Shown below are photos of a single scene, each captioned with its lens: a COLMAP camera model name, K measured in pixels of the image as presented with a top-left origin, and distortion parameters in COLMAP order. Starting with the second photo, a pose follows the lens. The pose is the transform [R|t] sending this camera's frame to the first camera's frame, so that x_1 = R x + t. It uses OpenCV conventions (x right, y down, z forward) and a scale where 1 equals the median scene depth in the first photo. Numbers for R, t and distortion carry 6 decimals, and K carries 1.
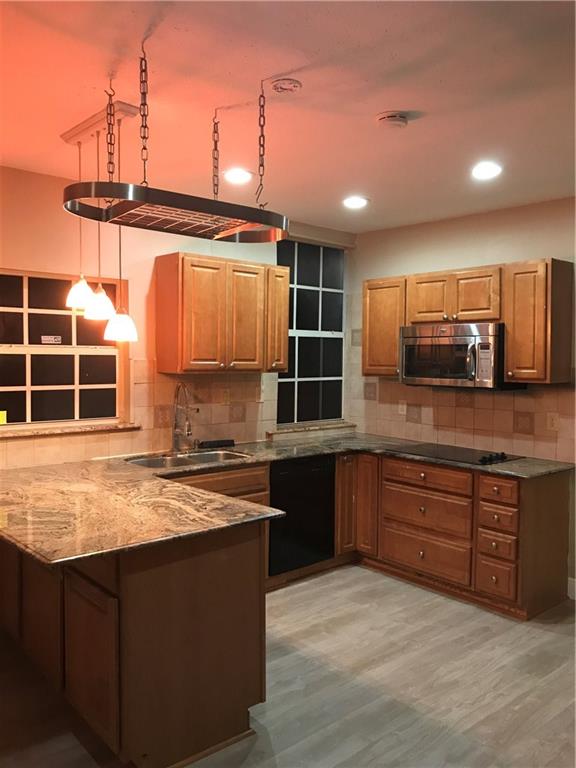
lens RADIAL K [[626.8, 0, 288.0], [0, 626.8, 384.0], [0, 0, 1]] dist [0.006899, 0.000229]
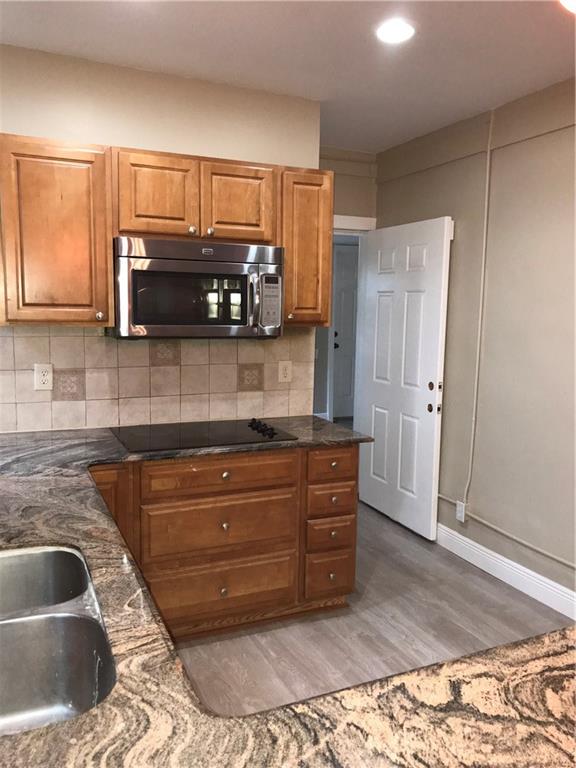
lens RADIAL K [[626.8, 0, 288.0], [0, 626.8, 384.0], [0, 0, 1]] dist [0.006899, 0.000229]
pose [[0.290524, -0.125634, 0.948584, -0.371397], [0.026638, 0.992021, 0.123228, -0.026765], [-0.956497, -0.010532, 0.291553, 0.745022]]
